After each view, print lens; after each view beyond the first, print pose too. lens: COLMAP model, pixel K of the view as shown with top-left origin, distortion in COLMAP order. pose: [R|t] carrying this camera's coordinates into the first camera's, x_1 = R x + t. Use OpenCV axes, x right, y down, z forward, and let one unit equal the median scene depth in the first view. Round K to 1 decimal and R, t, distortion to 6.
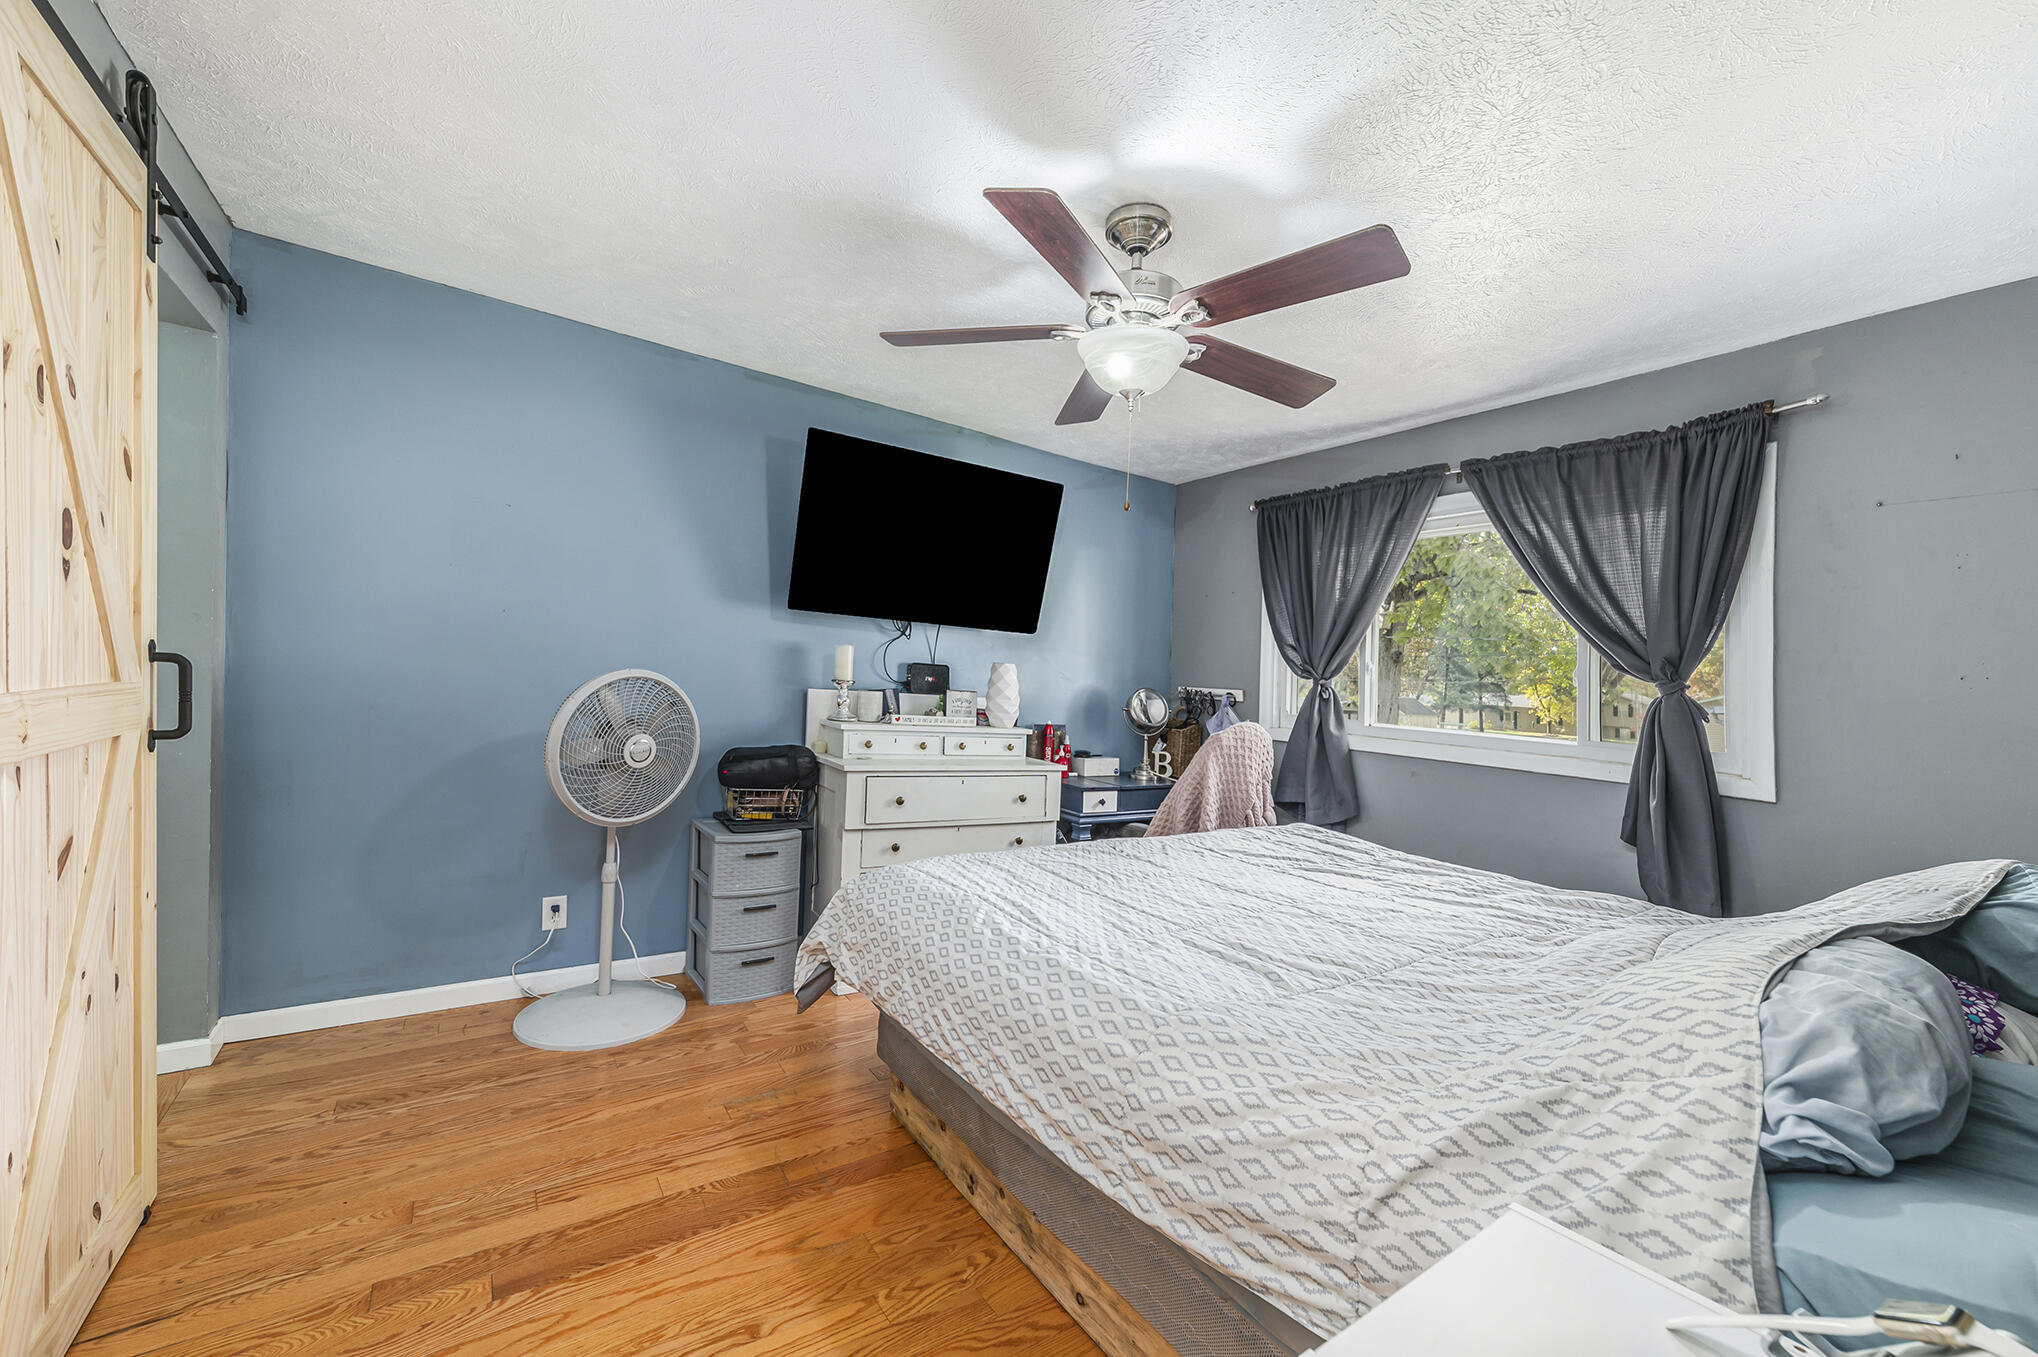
lens RADIAL K [[794.4, 0, 1027.4], [0, 794.4, 748.8], [0, 0, 1]] dist [0.014504, 0.000079]
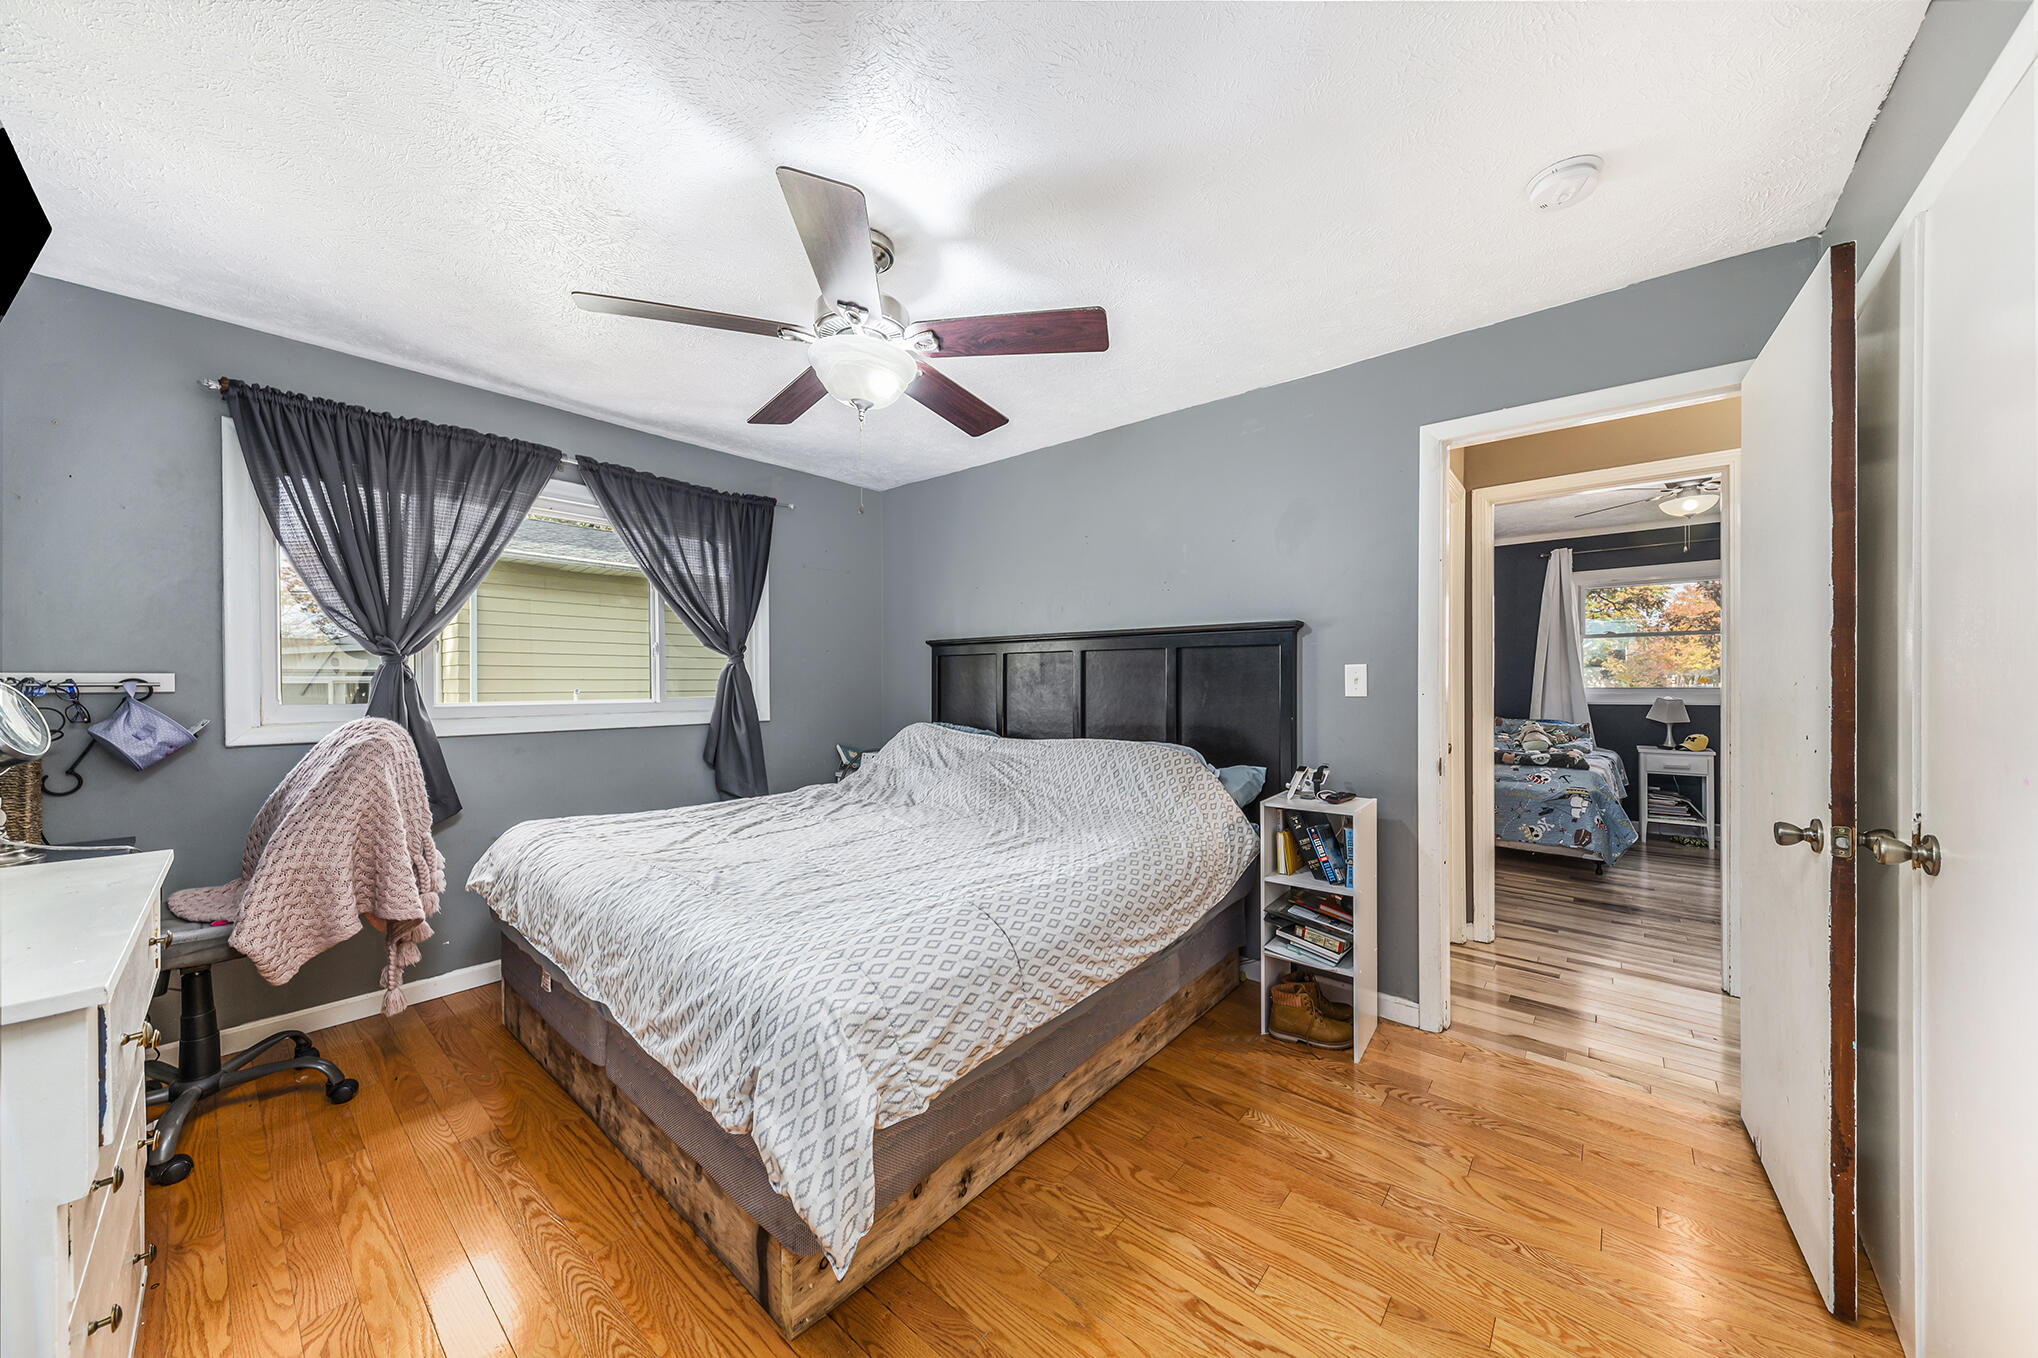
lens RADIAL K [[702.2, 0, 1022.0], [0, 702.2, 677.2], [0, 0, 1]] dist [-0.000960, -0.000107]
pose [[-0.249318, -0.060284, 0.966544, -0.666194], [0.067615, 0.994541, 0.079471, -0.111876], [-0.966058, 0.085167, -0.243881, 0.808275]]
